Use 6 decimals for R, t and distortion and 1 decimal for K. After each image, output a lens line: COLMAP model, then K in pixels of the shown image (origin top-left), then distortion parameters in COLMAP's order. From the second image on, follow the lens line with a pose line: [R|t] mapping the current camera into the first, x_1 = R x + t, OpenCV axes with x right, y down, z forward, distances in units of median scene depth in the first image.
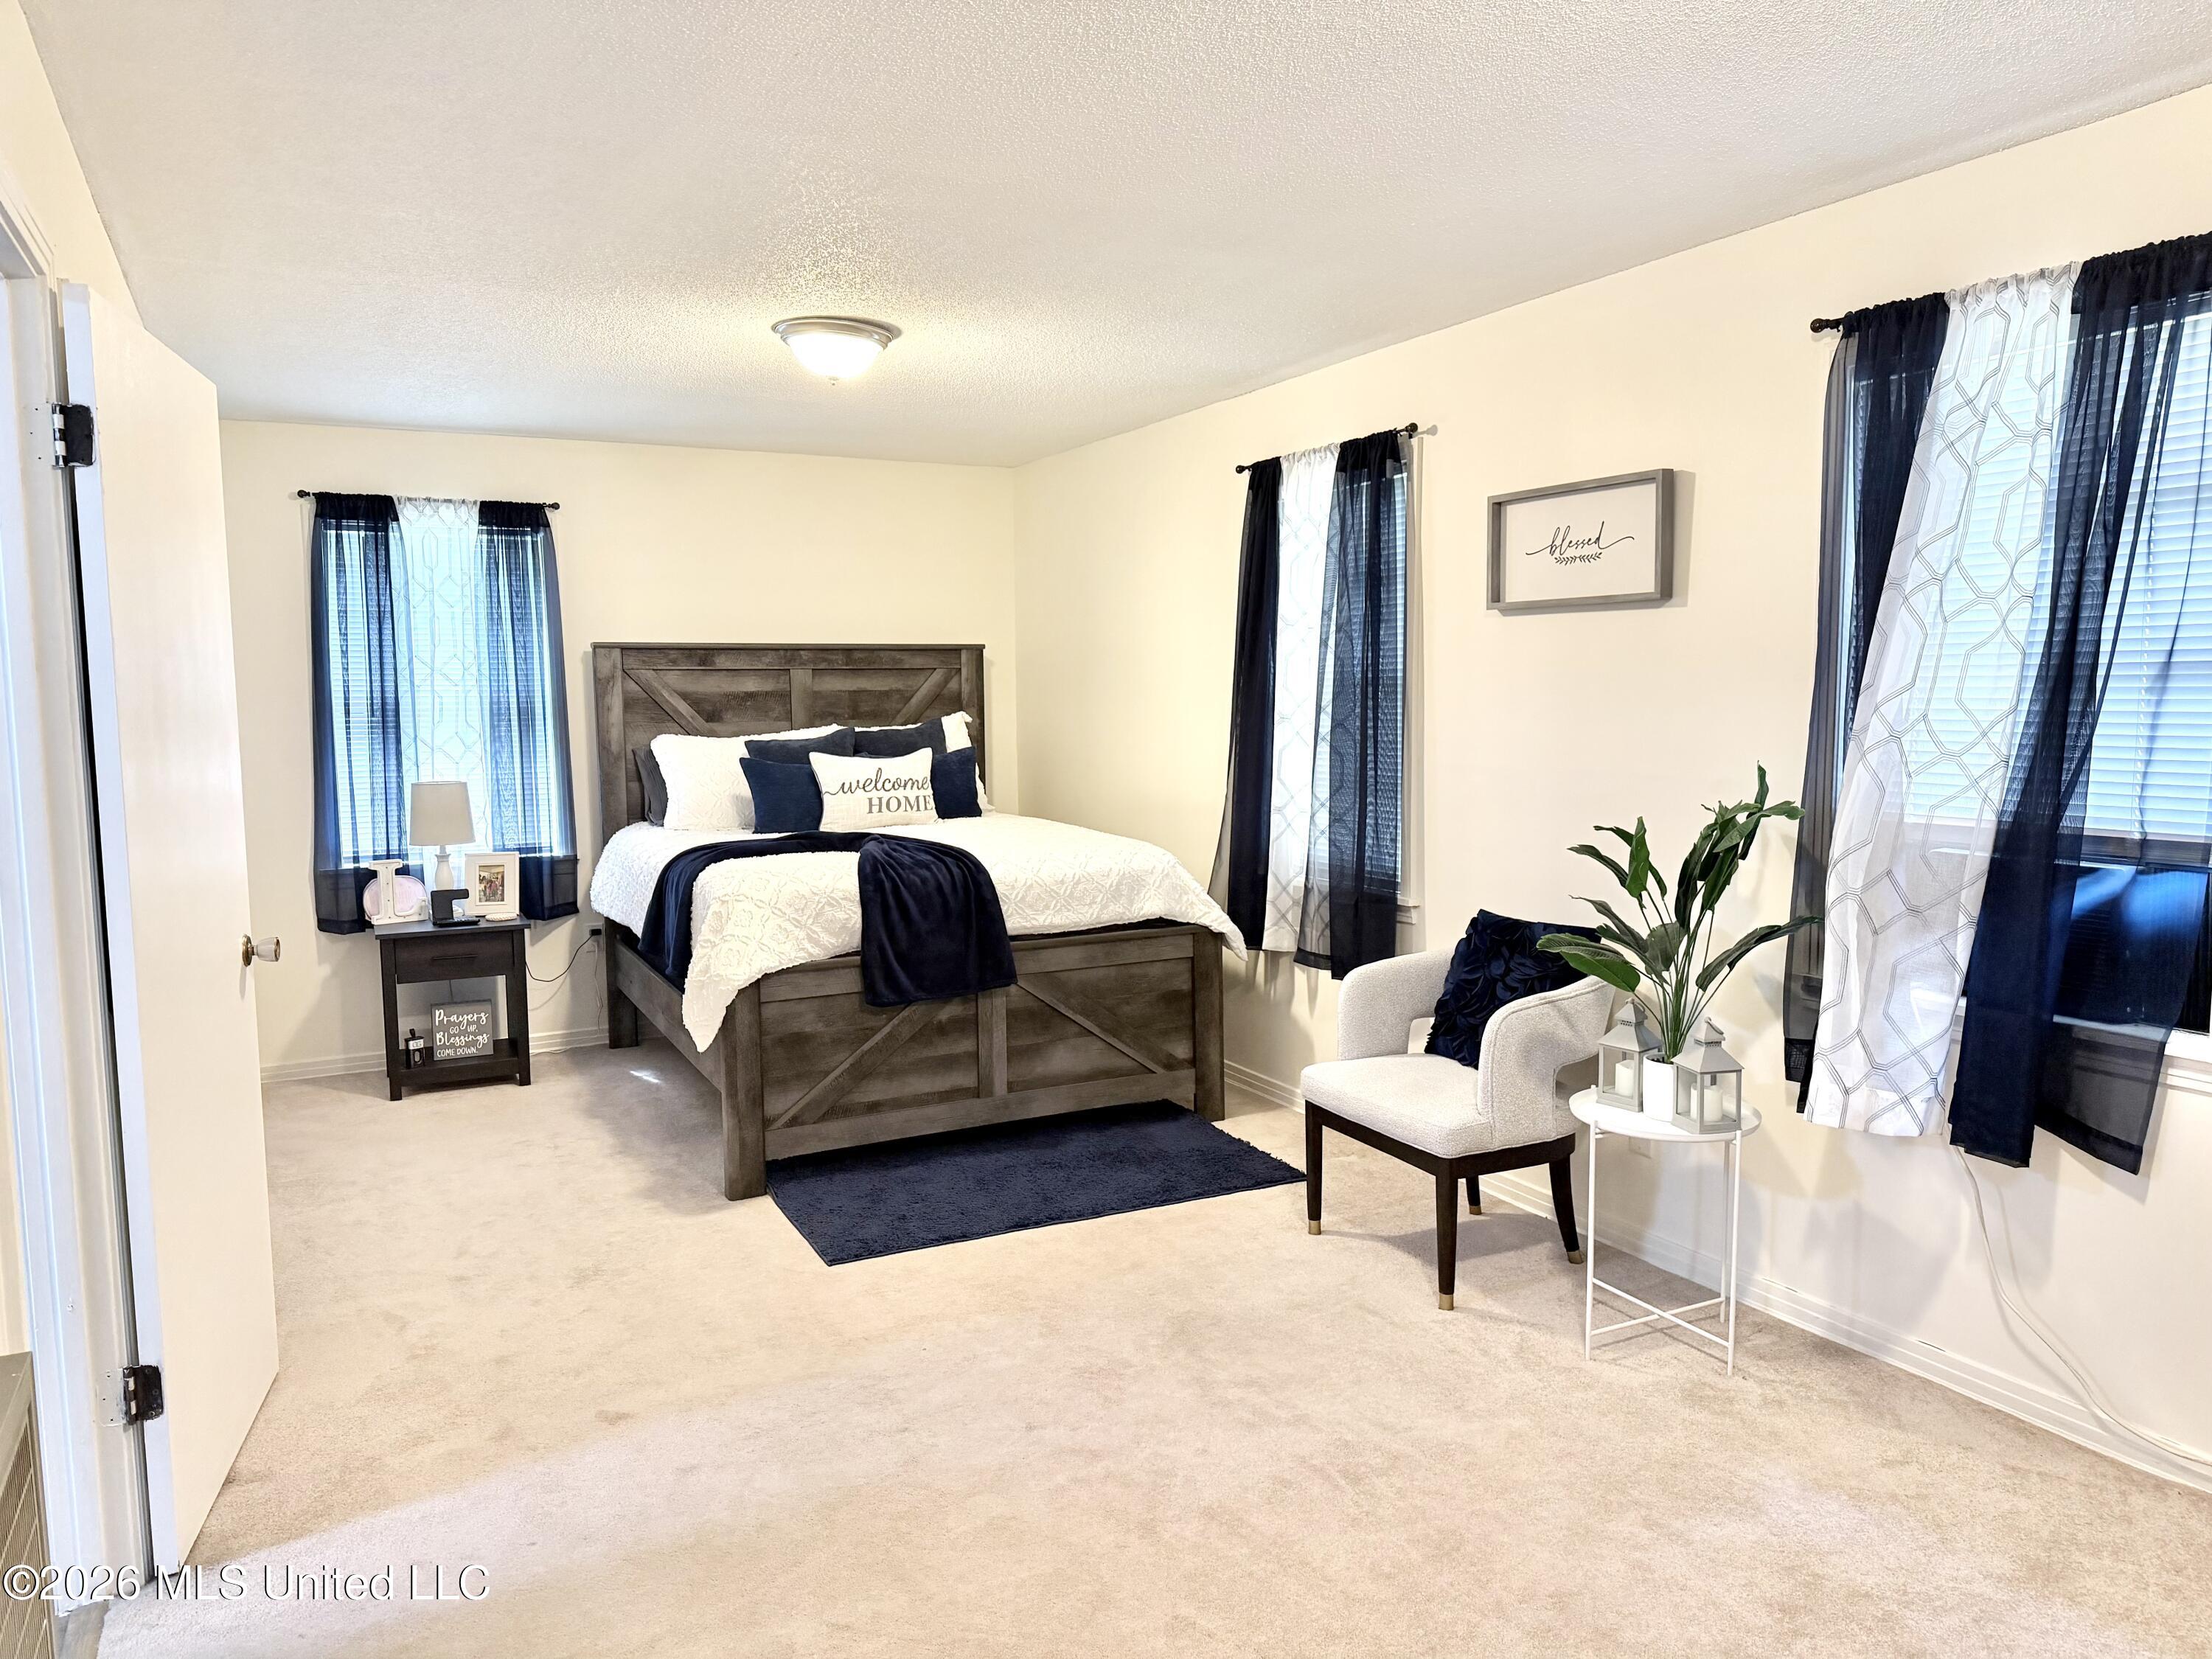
lens RADIAL K [[1533.0, 0, 1099.8], [0, 1533.0, 836.2], [0, 0, 1]] dist [0.033934, -0.002309]
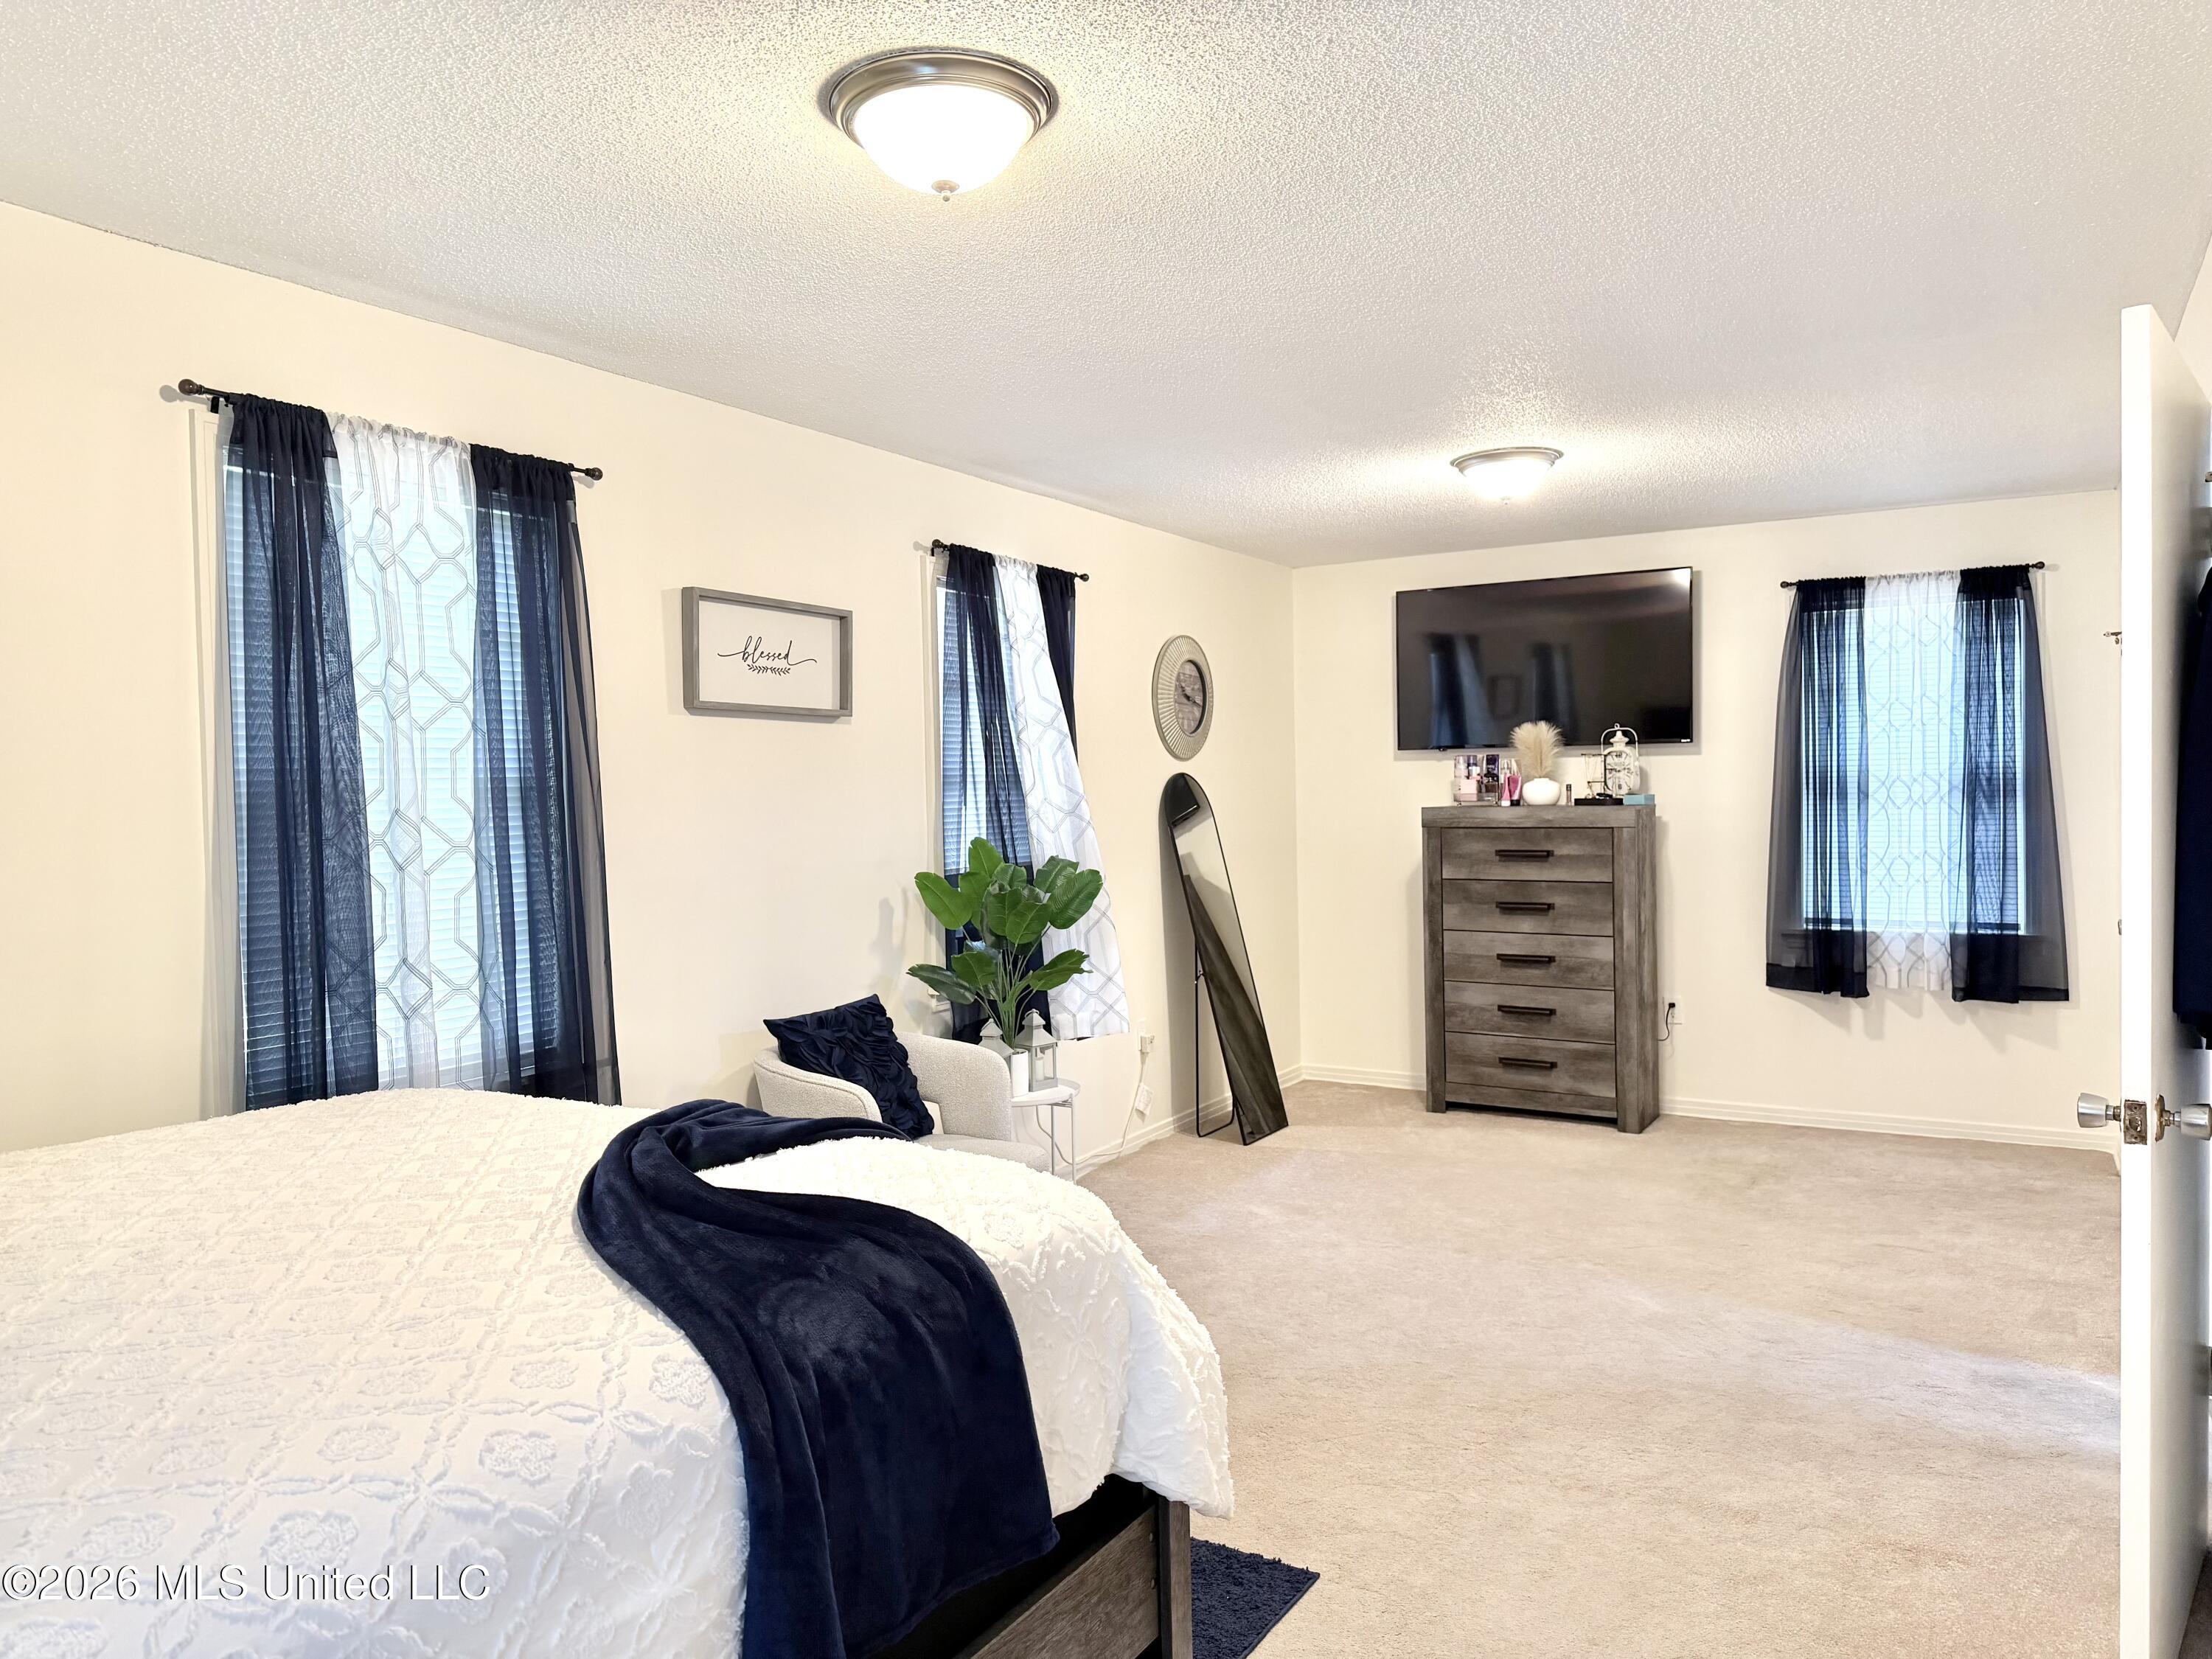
lens RADIAL K [[1533.0, 0, 1098.4], [0, 1533.0, 827.6], [0, 0, 1]] dist [0.033934, -0.002309]
pose [[-0.529986, -0.027847, 0.847549, -0.691265], [0.081989, 0.993096, 0.083898, -0.139597], [-0.844034, 0.113954, -0.524043, 1.346715]]
